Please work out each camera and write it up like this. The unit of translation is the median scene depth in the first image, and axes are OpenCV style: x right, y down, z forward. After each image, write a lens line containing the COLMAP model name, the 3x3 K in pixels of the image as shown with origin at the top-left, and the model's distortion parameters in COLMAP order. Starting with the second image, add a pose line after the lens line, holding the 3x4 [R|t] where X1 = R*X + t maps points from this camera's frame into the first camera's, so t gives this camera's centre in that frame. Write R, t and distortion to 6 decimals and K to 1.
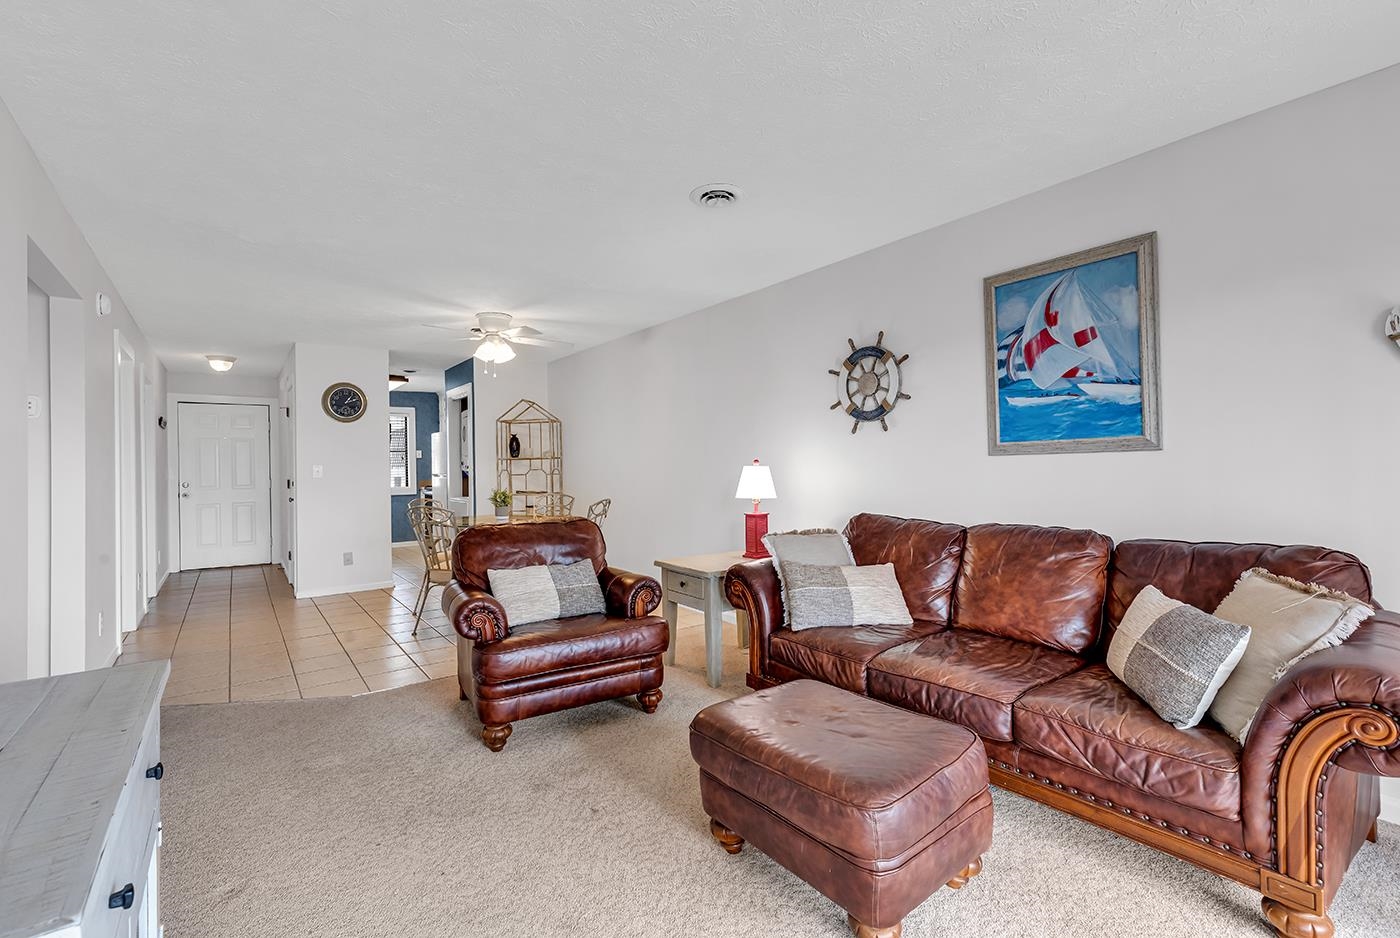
lens RADIAL K [[642.3, 0, 700.0], [0, 642.3, 469.0], [0, 0, 1]] dist [0.001683, -0.000254]
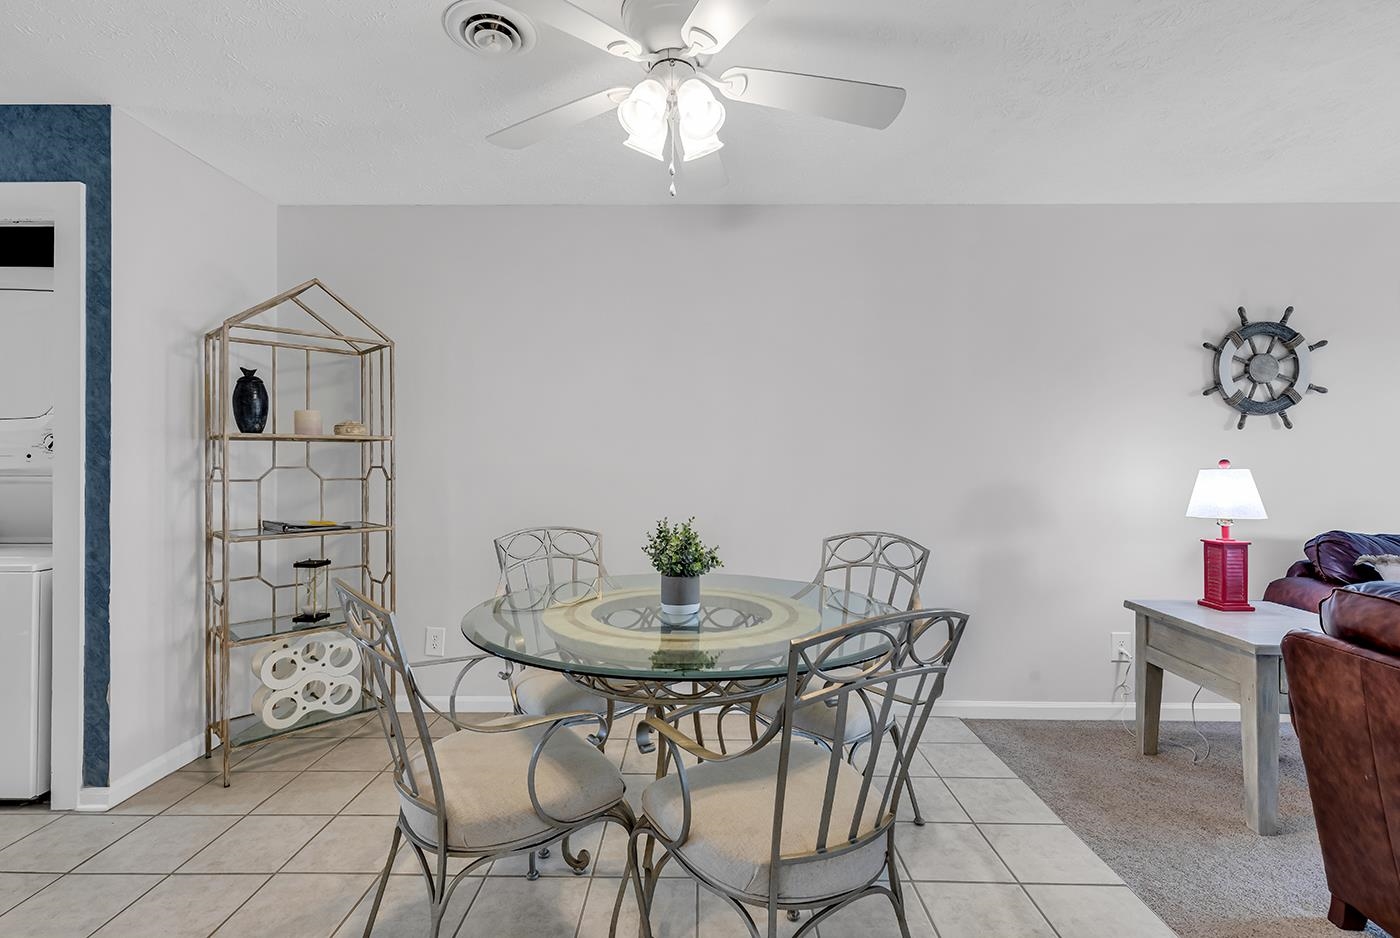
lens RADIAL K [[642.3, 0, 700.0], [0, 642.3, 469.0], [0, 0, 1]] dist [0.001683, -0.000254]
pose [[0.602465, 0.011950, 0.798056, -0.773587], [-0.010399, 0.999921, -0.007122, 0.005649], [-0.798077, -0.004008, 0.602542, 1.041655]]
